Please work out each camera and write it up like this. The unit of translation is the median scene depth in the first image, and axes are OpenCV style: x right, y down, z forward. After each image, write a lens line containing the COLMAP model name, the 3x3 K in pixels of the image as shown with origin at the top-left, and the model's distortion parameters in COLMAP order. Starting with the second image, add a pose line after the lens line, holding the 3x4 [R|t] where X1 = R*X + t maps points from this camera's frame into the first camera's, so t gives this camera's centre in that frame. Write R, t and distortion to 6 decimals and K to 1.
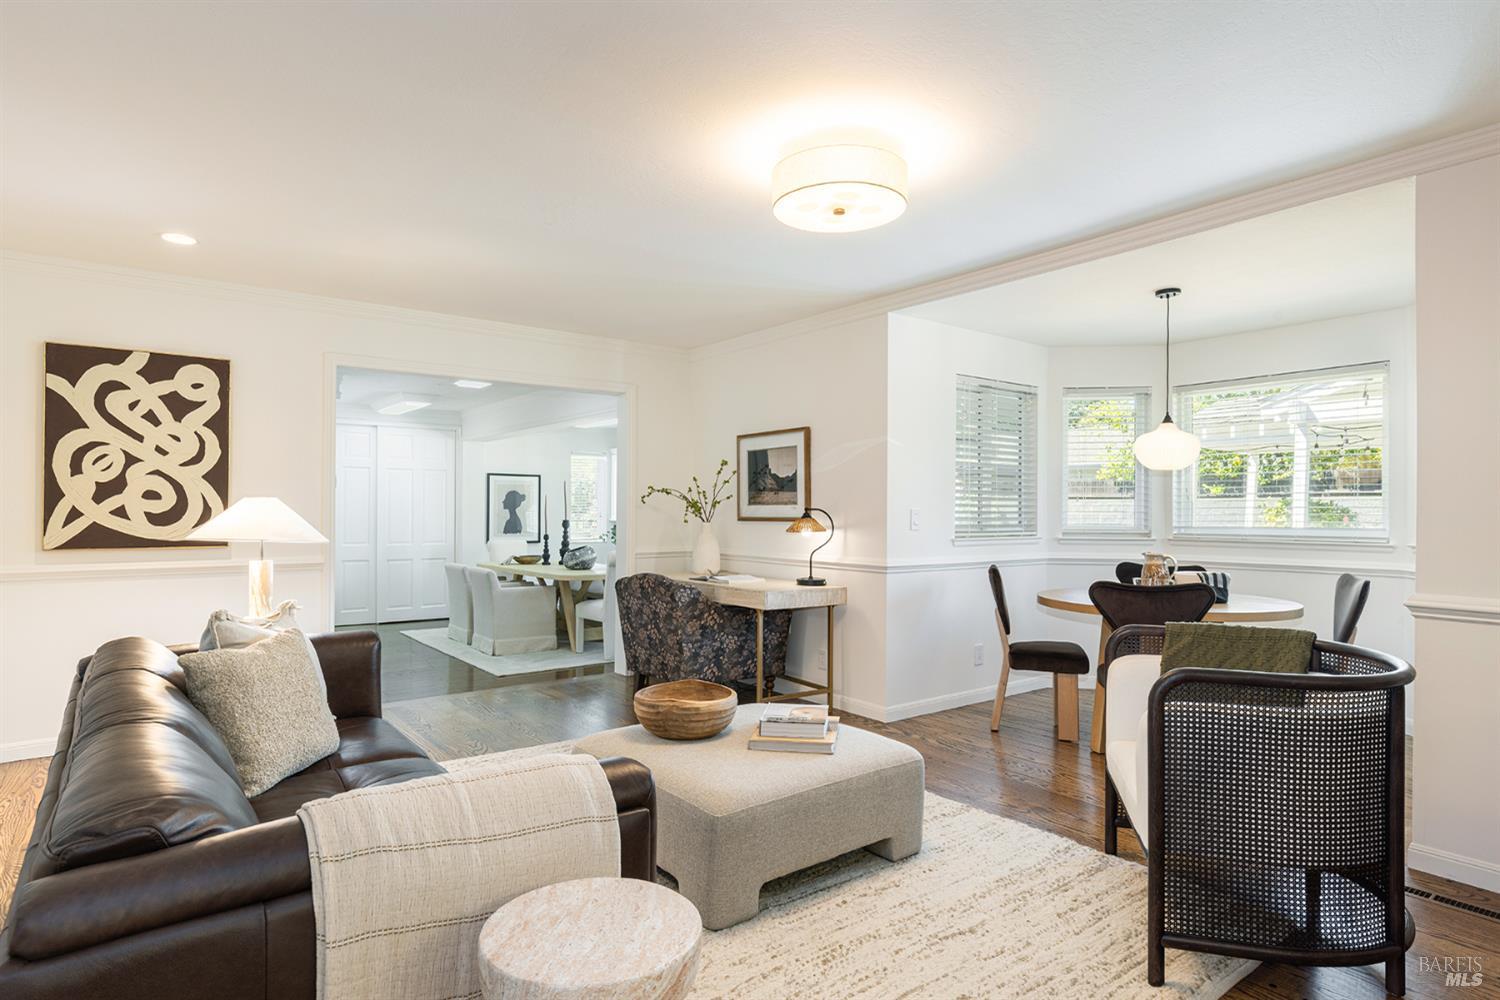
lens RADIAL K [[784.7, 0, 736.6], [0, 784.7, 511.2], [0, 0, 1]] dist [0.002469, -0.000558]
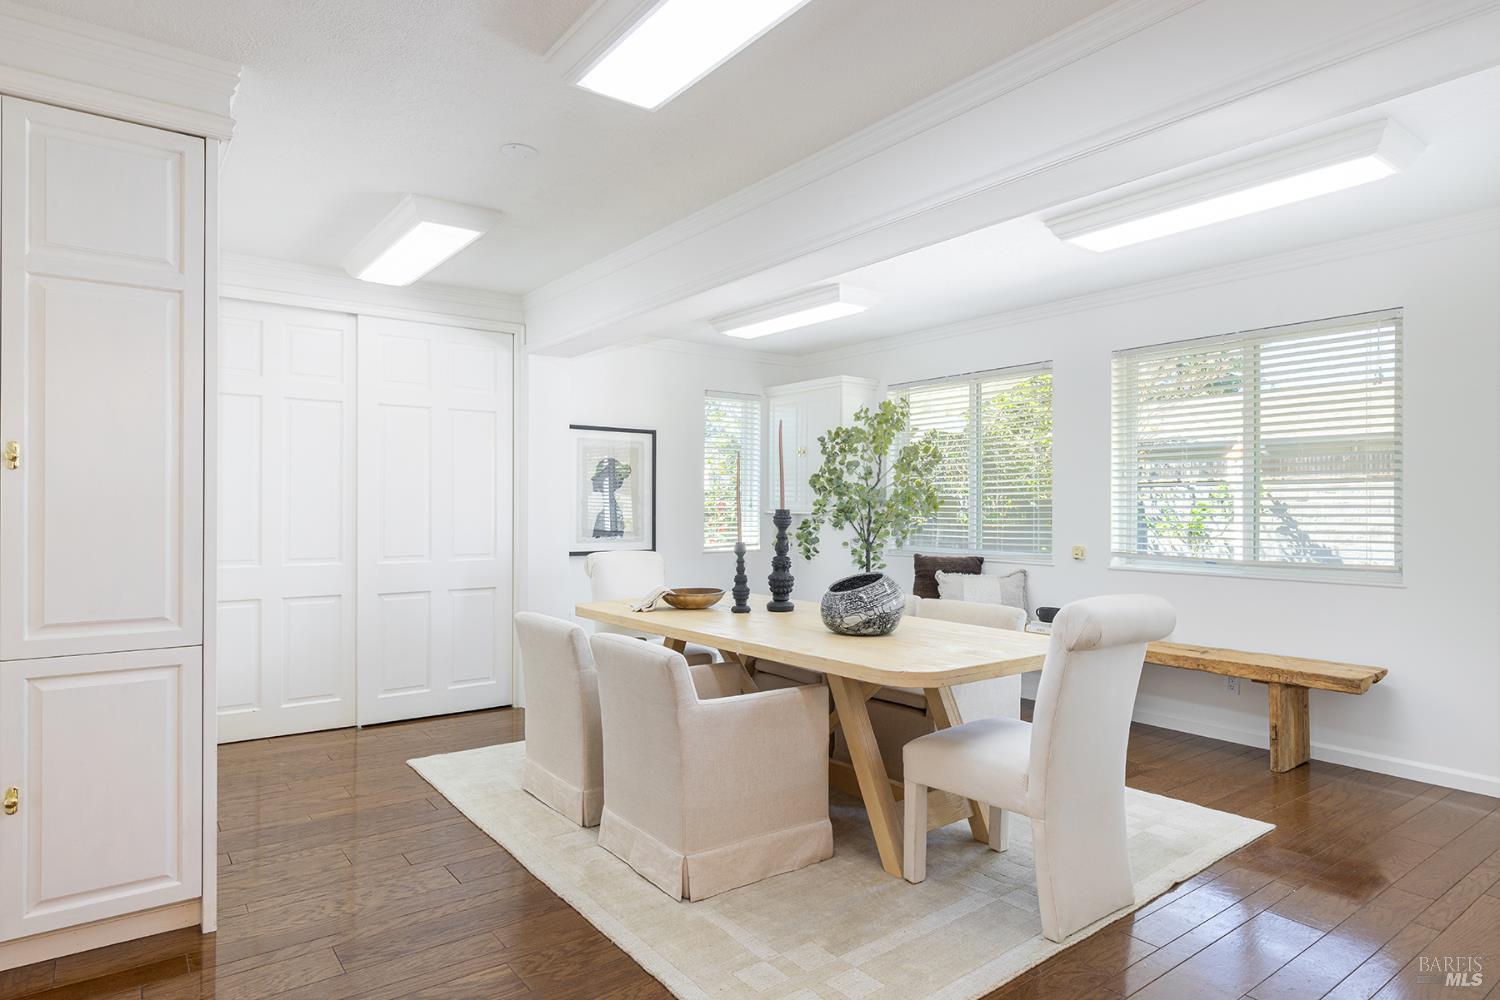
lens RADIAL K [[883.0, 0, 757.7], [0, 883.0, 504.7], [0, 0, 1]] dist [-0.002928, -0.005321]
pose [[0.999862, -0.005280, -0.015725, -0.223530], [0.005272, 0.999986, -0.000551, 0.008840], [0.015728, 0.000468, 0.999876, 0.506287]]
